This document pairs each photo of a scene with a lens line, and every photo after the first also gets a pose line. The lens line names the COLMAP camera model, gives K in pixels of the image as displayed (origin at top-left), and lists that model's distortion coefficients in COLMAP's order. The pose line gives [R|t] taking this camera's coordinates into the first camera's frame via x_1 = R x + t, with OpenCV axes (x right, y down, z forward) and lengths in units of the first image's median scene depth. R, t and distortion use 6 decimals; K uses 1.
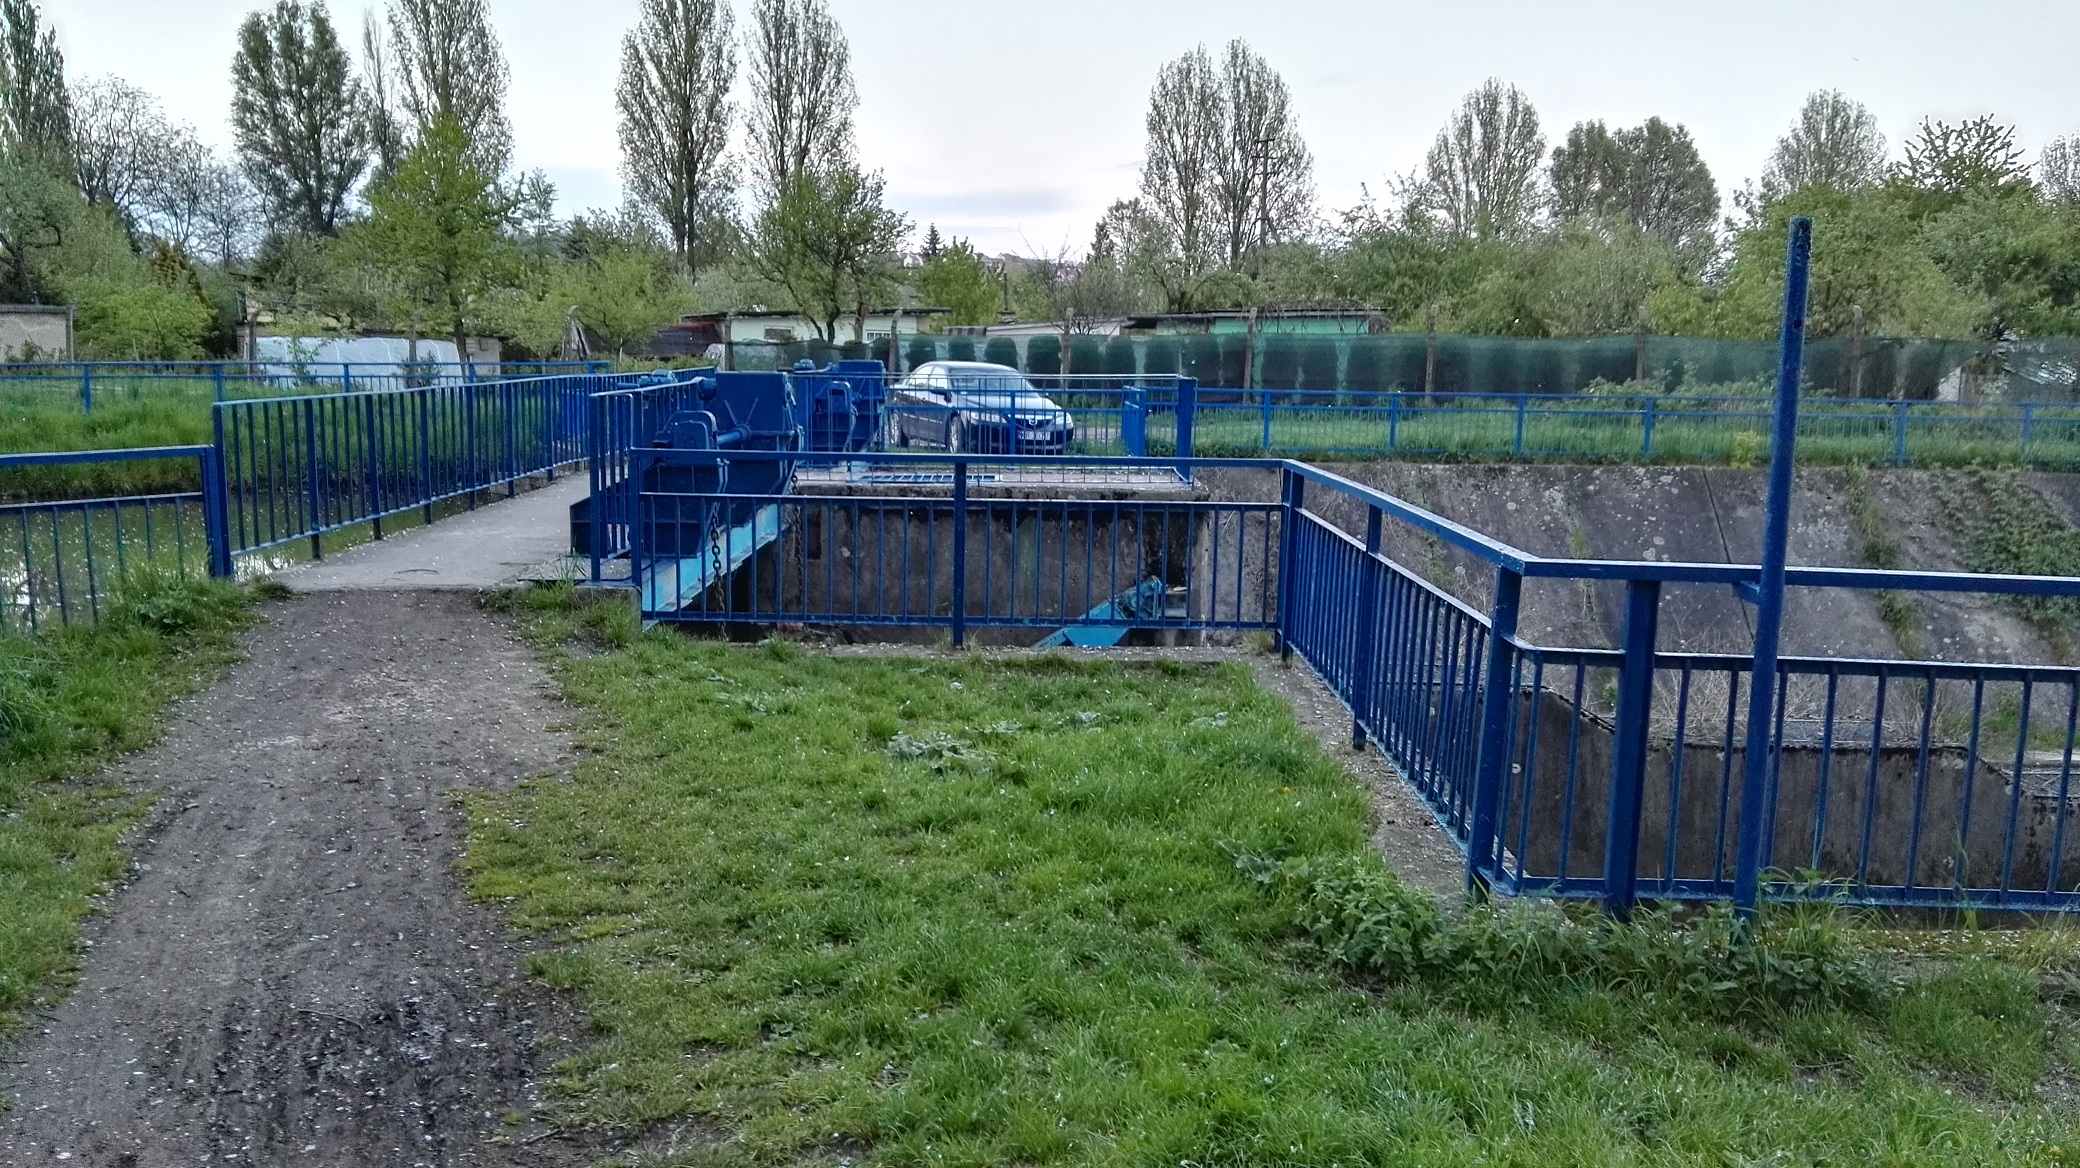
lens RADIAL K [[1553.8, 0, 1003.3], [0, 1553.8, 593.1], [0, 0, 1]] dist [0.100646, -0.168496]
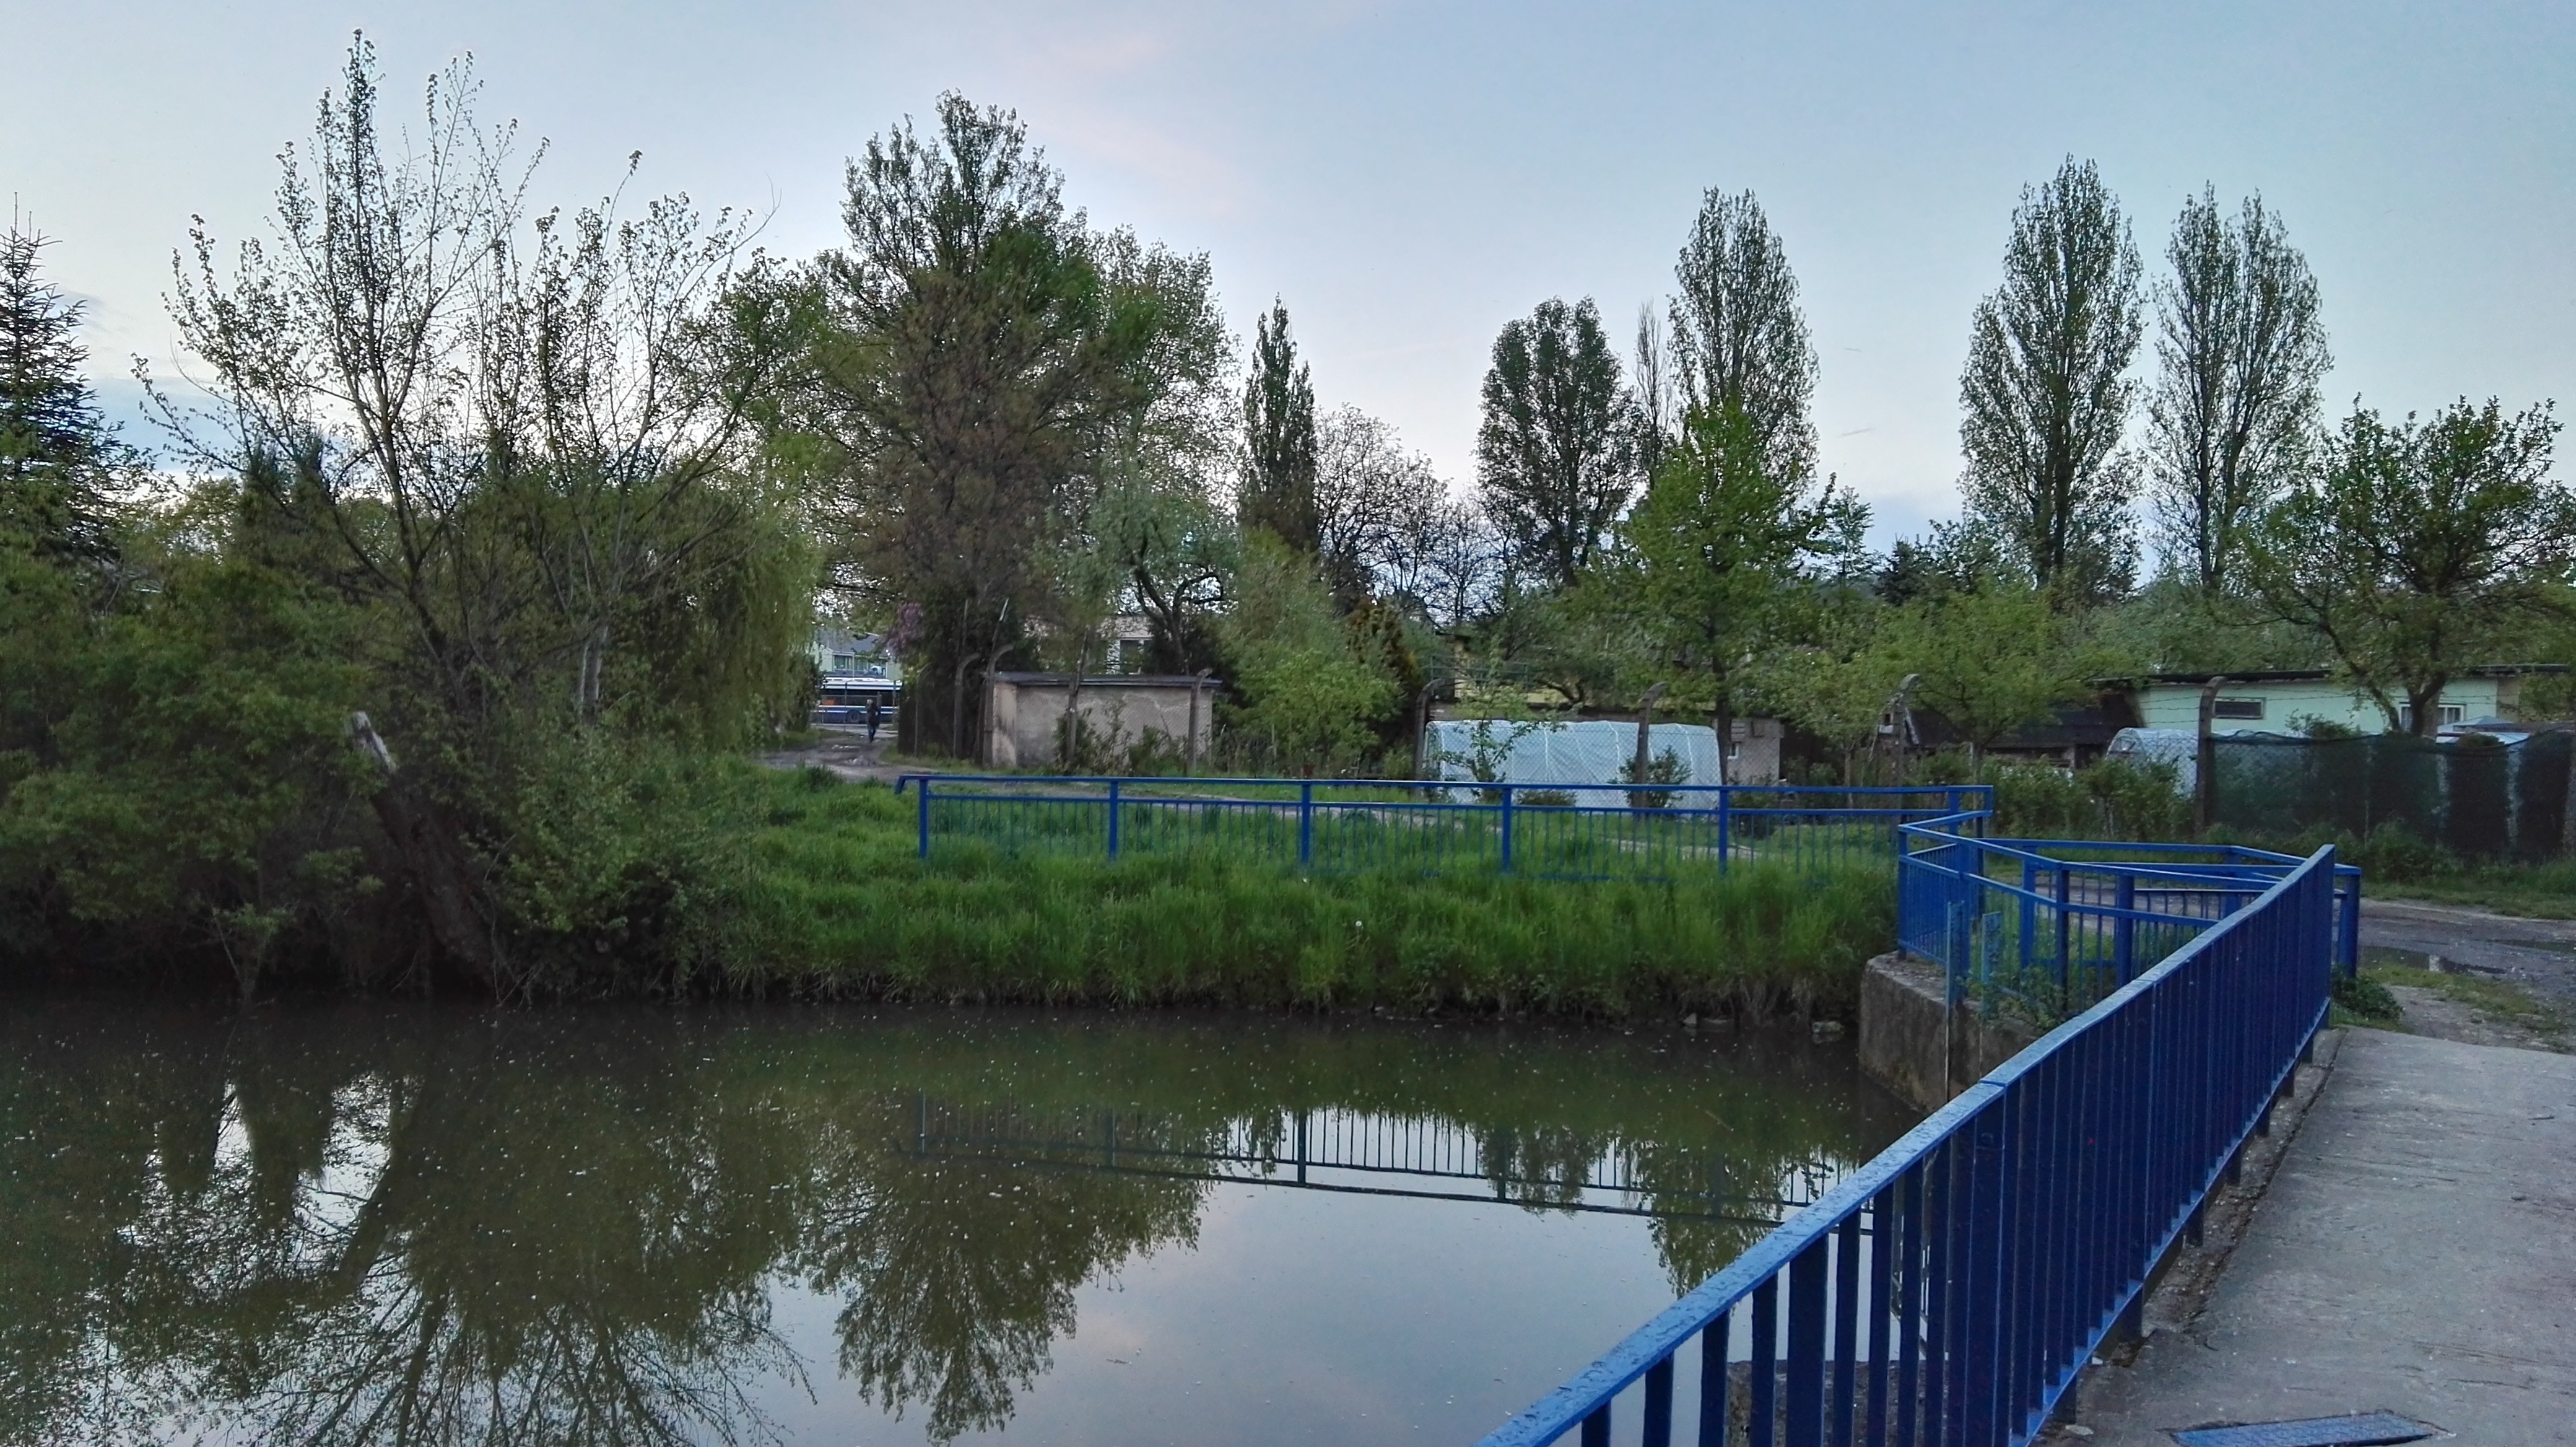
lens RADIAL K [[1924.7, 0, 1242.6], [0, 1924.7, 734.7], [0, 0, 1]] dist [0.100646, -0.168496]
pose [[0.837432, 0.011819, -0.546413, -0.033938], [-0.090464, 0.988973, -0.117253, -0.020778], [0.539002, 0.147622, 0.829267, 0.105504]]
